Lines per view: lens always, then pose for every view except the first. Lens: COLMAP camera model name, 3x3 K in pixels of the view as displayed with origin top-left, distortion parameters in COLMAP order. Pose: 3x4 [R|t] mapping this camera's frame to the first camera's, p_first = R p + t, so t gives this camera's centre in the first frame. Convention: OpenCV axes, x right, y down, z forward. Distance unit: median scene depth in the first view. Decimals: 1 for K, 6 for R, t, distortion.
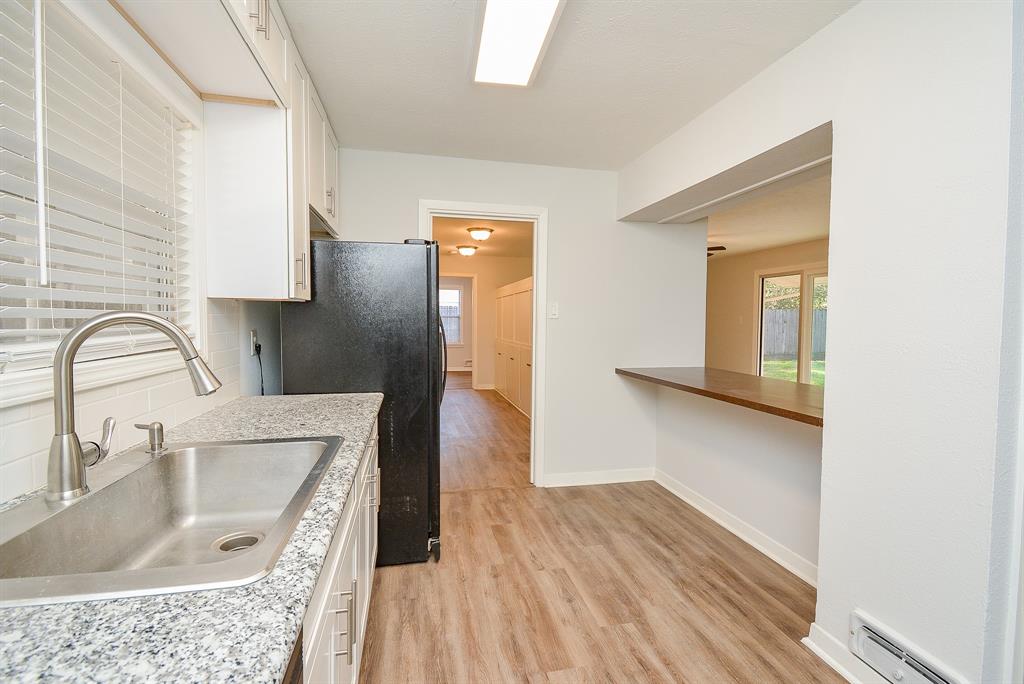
lens RADIAL K [[448.4, 0, 512.4], [0, 448.4, 335.6], [0, 0, 1]] dist [0.044078, -0.029043]
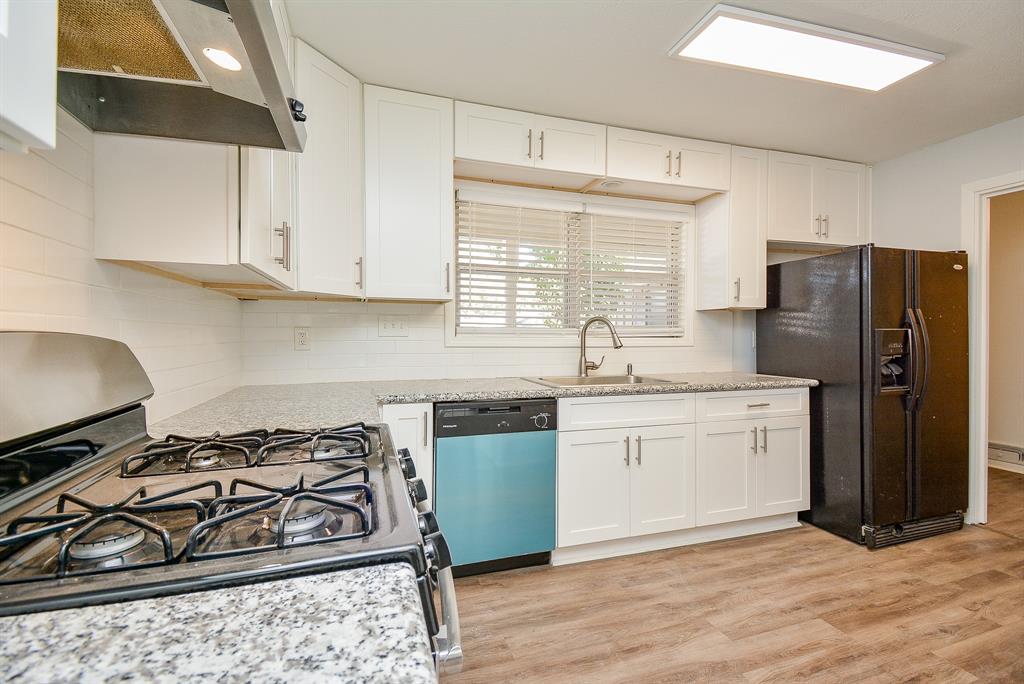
lens RADIAL K [[448.4, 0, 512.4], [0, 448.4, 335.6], [0, 0, 1]] dist [0.044078, -0.029043]
pose [[0.120457, -0.005203, -0.992705, 0.948978], [-0.022648, 0.999712, -0.007988, 0.039869], [0.992460, 0.023445, 0.120304, 0.053318]]
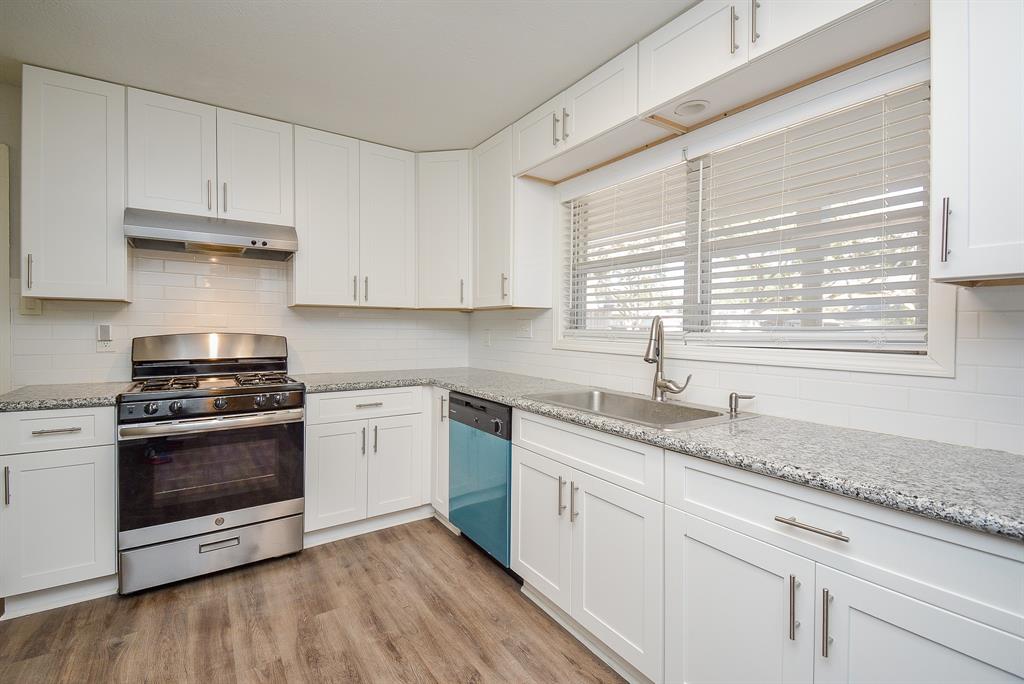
lens RADIAL K [[466.4, 0, 500.2], [0, 466.4, 326.9], [0, 0, 1]] dist [0.049733, -0.034297]
pose [[-0.932393, -0.013729, -0.361185, 0.273783], [-0.022332, 0.999557, 0.019657, -0.023387], [0.360755, 0.026394, -0.932287, 1.297151]]
